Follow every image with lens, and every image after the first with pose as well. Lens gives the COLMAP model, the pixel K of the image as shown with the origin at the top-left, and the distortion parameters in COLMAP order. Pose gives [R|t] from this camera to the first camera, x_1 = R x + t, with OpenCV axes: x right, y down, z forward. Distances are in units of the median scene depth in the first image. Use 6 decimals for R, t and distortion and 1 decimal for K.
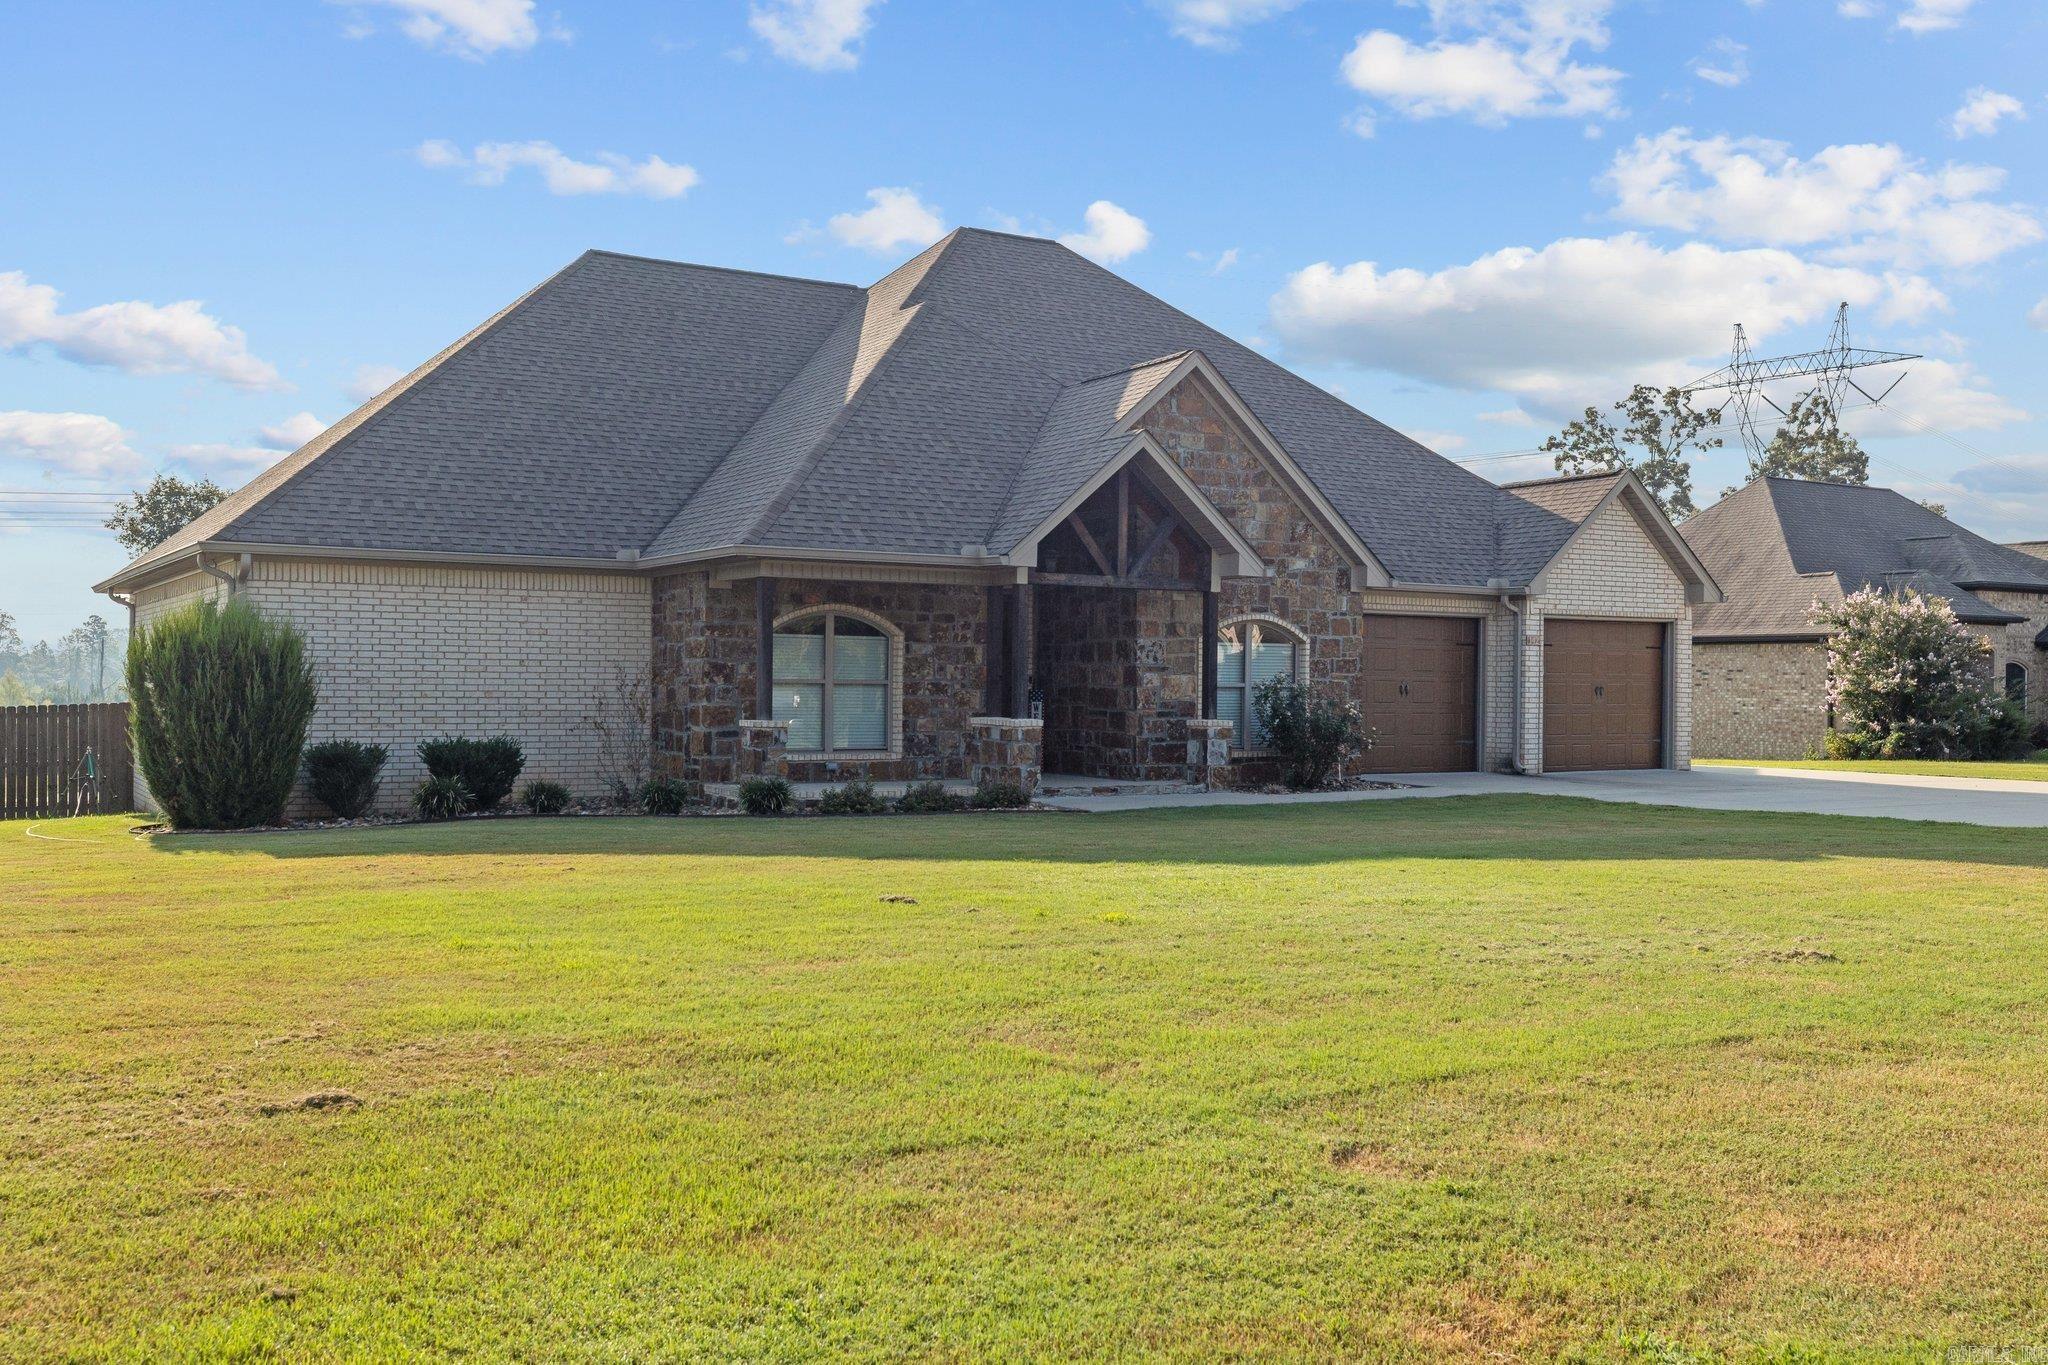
lens RADIAL K [[1820.3, 0, 1024.0], [0, 1820.3, 682.5], [0, 0, 1]] dist [-0.000474, 0.007304]
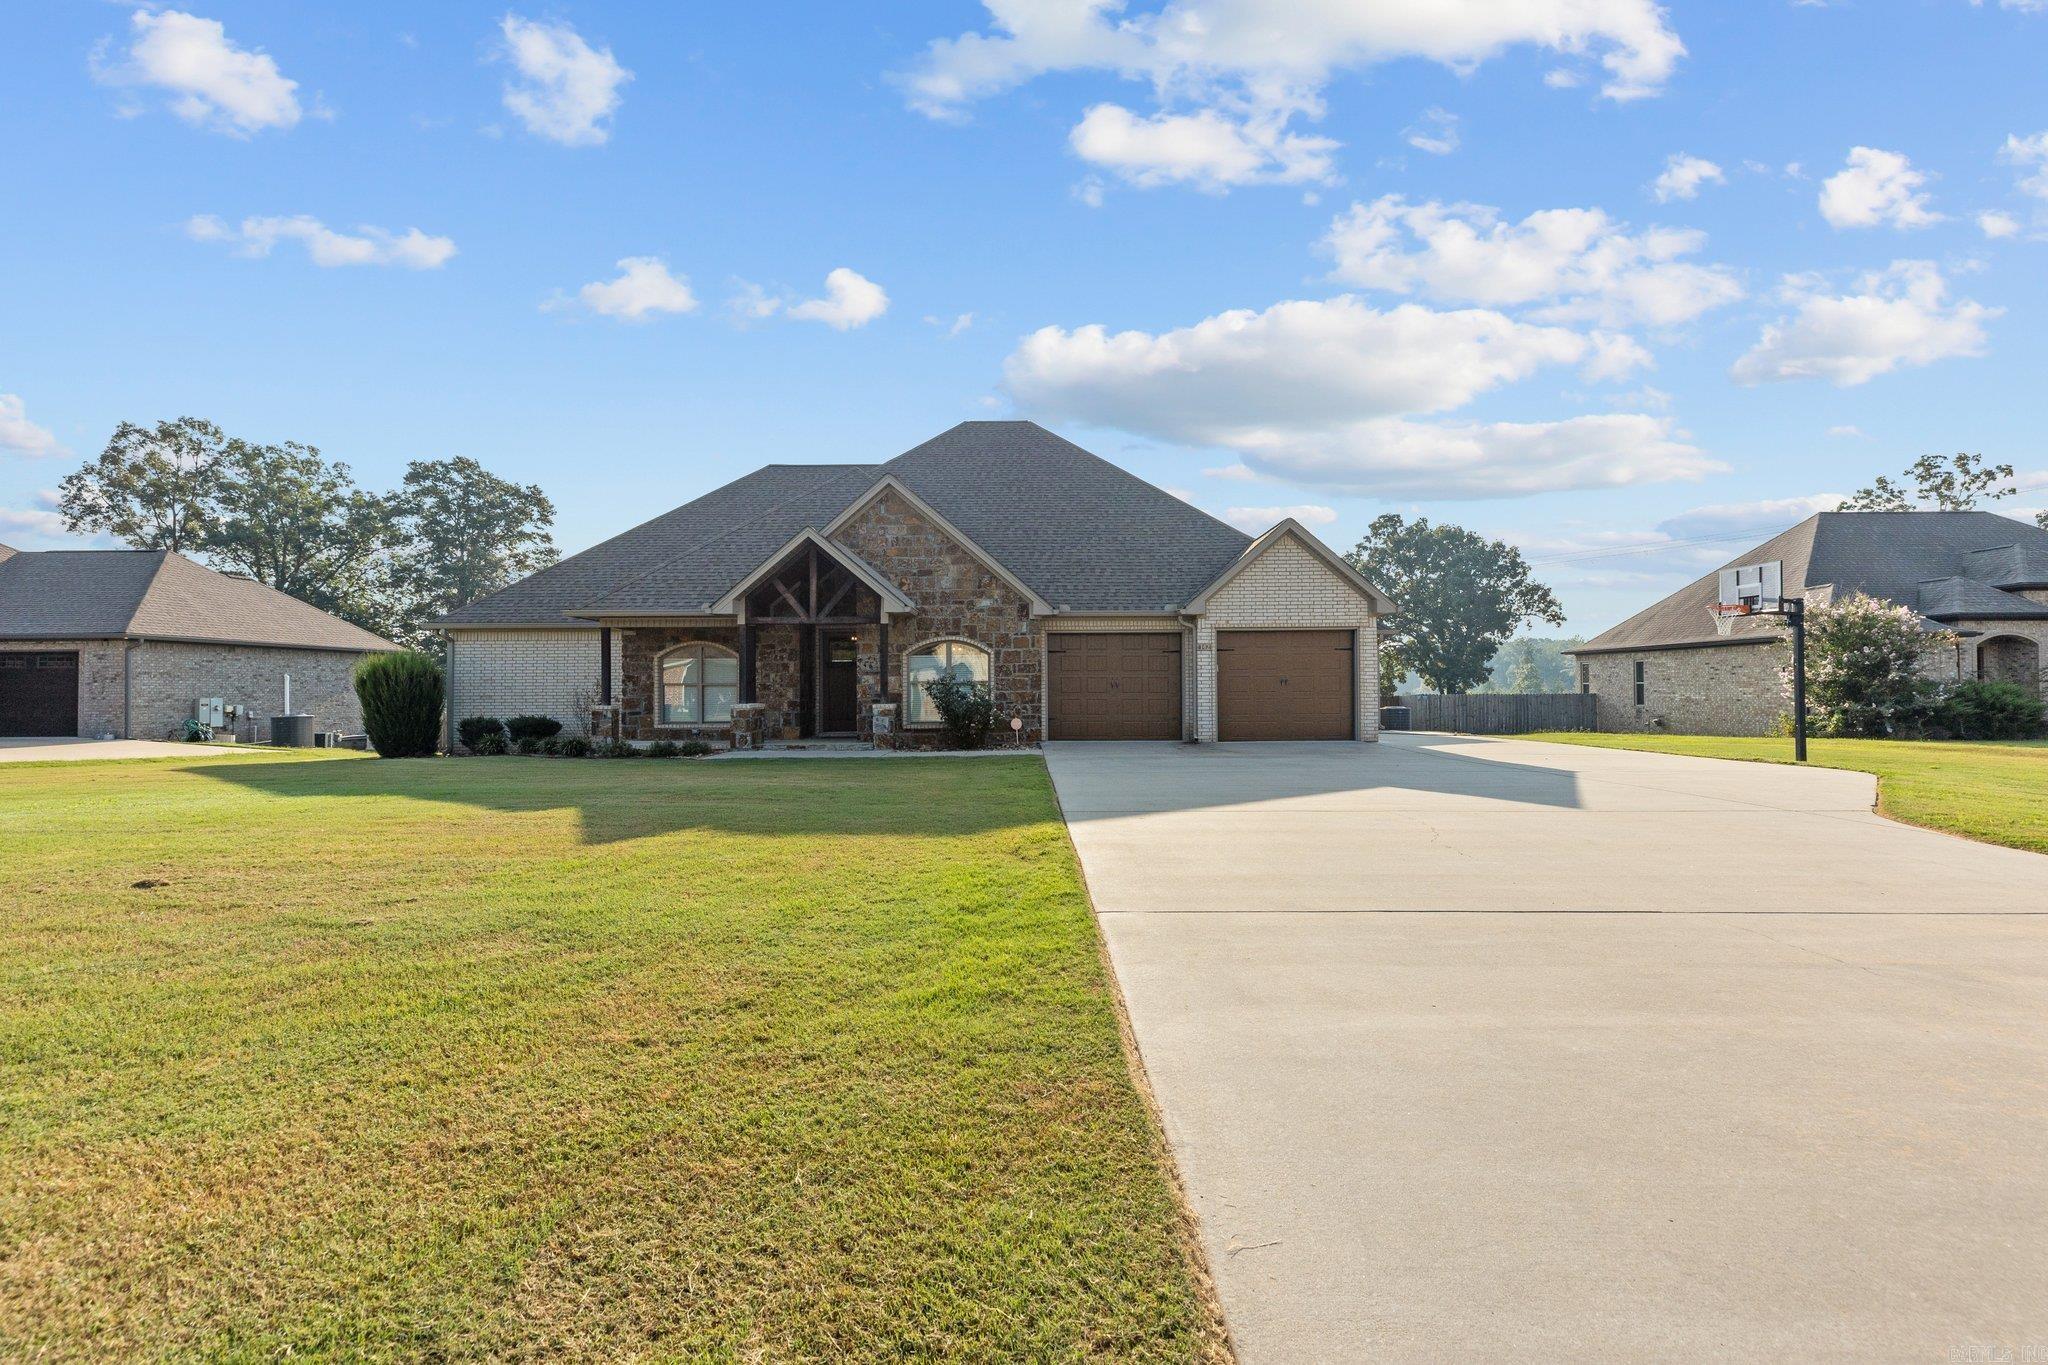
lens RADIAL K [[930.2, 0, 1024.6], [0, 930.2, 661.1], [0, 0, 1]] dist [0.004830, 0.000330]
pose [[0.851418, -0.030726, -0.523587, 0.665820], [0.013322, 0.999227, -0.036974, 0.015374], [0.524318, 0.024505, 0.851170, 0.396692]]
